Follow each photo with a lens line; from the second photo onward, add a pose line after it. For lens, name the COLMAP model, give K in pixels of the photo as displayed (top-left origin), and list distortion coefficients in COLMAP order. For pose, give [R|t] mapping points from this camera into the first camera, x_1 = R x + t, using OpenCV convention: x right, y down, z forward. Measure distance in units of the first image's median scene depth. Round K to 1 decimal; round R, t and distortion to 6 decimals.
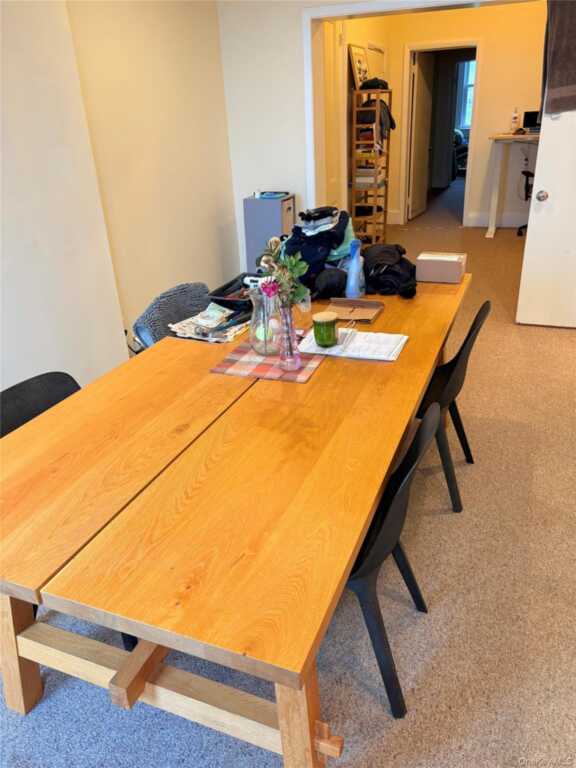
lens RADIAL K [[573.0, 0, 282.4], [0, 573.0, 384.5], [0, 0, 1]] dist [0.087567, -0.100040]
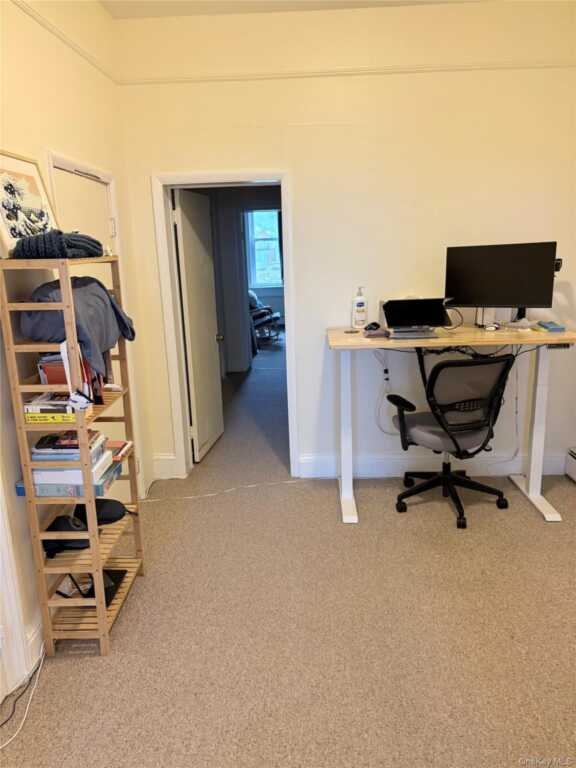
lens RADIAL K [[573.0, 0, 282.4], [0, 573.0, 384.5], [0, 0, 1]] dist [0.087567, -0.100040]
pose [[0.942432, -0.054768, 0.329884, 0.137147], [0.124156, 0.973290, -0.193109, -0.276993], [-0.310496, 0.222949, 0.924059, 0.515865]]
